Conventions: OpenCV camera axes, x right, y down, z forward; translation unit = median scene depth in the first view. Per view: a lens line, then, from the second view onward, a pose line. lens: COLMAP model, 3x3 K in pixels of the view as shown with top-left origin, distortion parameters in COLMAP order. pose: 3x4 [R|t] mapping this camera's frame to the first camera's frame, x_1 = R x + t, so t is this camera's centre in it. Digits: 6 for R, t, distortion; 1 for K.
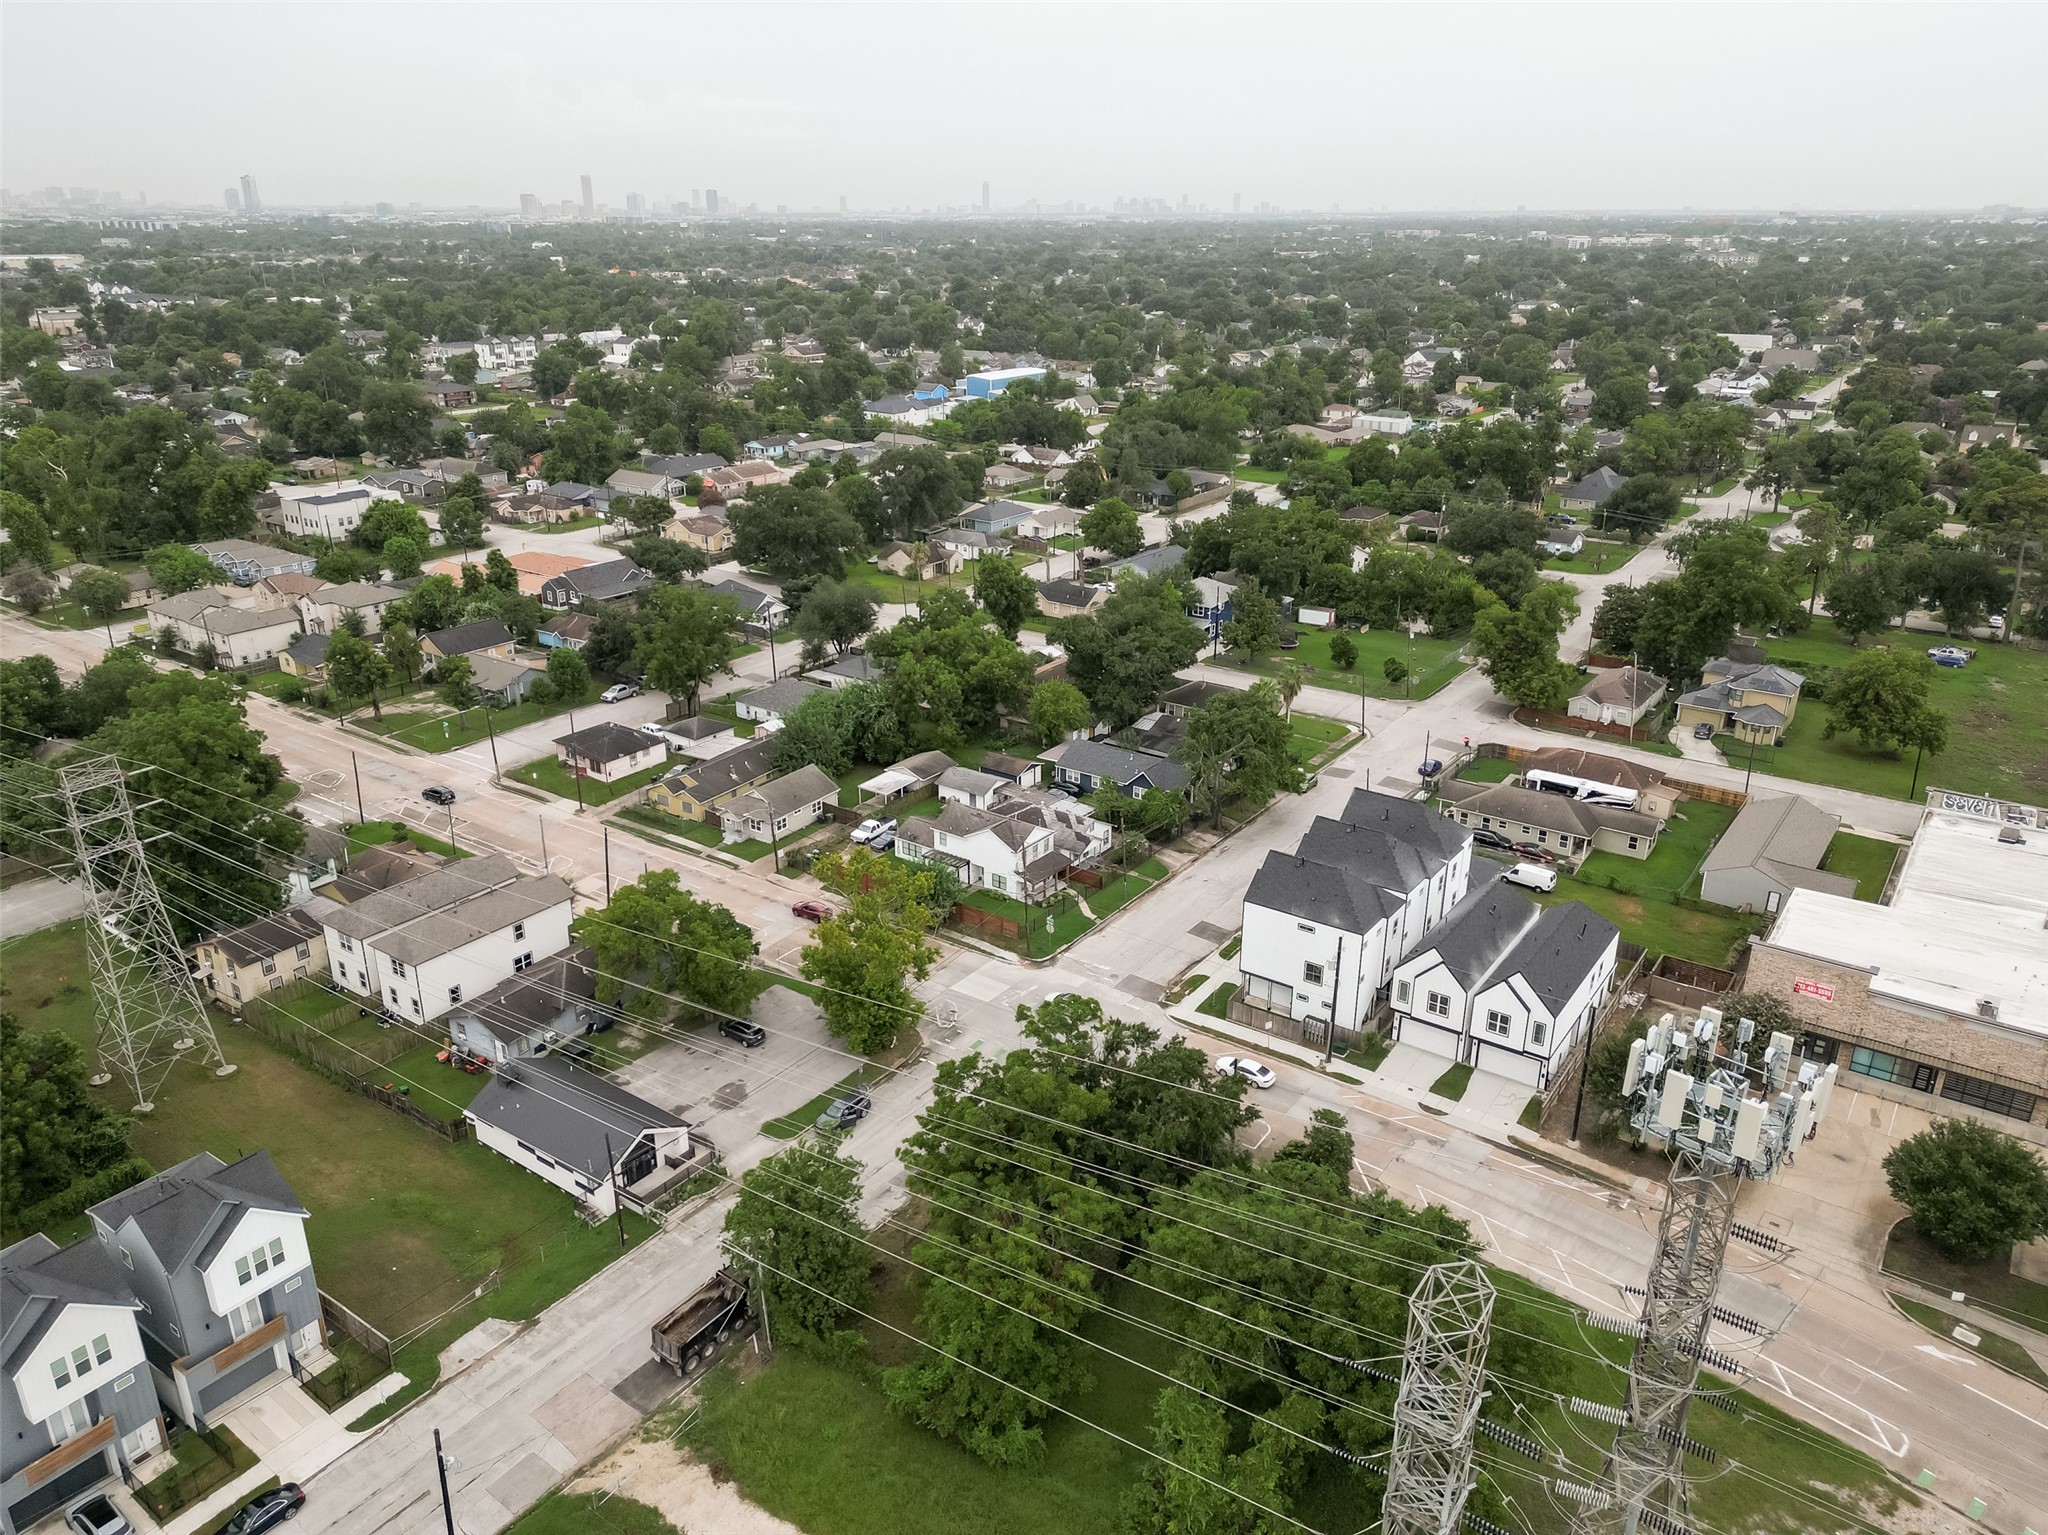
lens RADIAL K [[1426.2, 0, 1025.0], [0, 1426.2, 775.5], [0, 0, 1]] dist [0.103177, -0.129233]
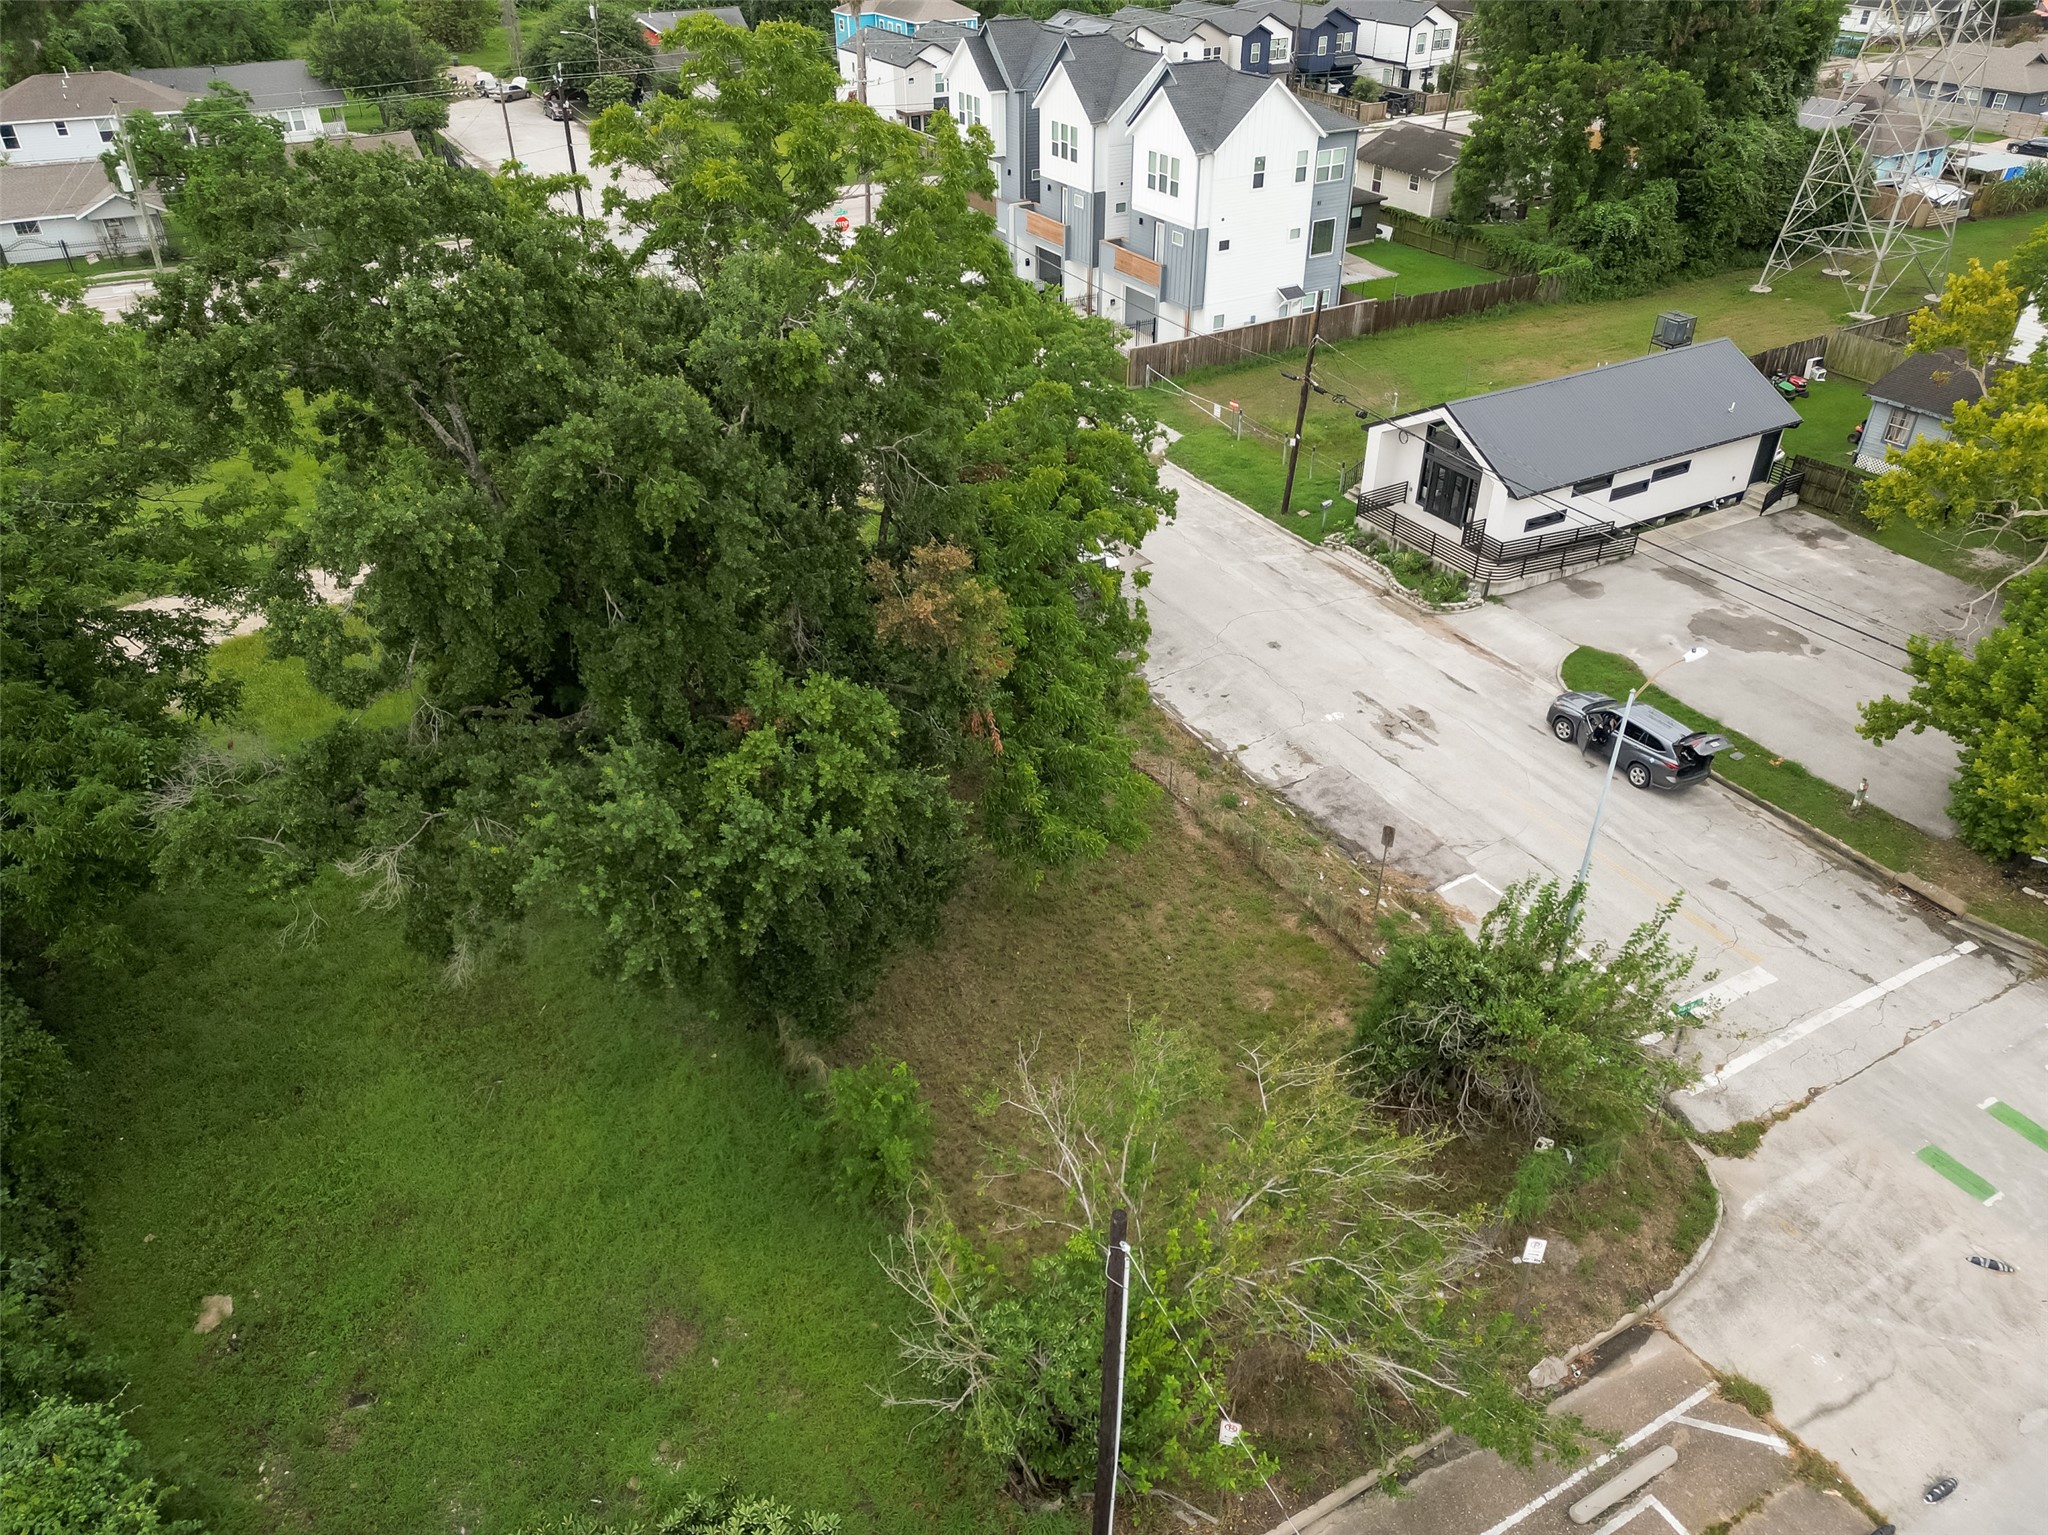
lens RADIAL K [[1433.7, 0, 1024.0], [0, 1433.7, 767.5], [0, 0, 1]] dist [0.088235, -0.091399]
pose [[-0.420525, 0.499969, -0.757093, 0.198094], [-0.329269, 0.693469, 0.640845, 0.035103], [0.845423, 0.518779, -0.126997, 0.745958]]
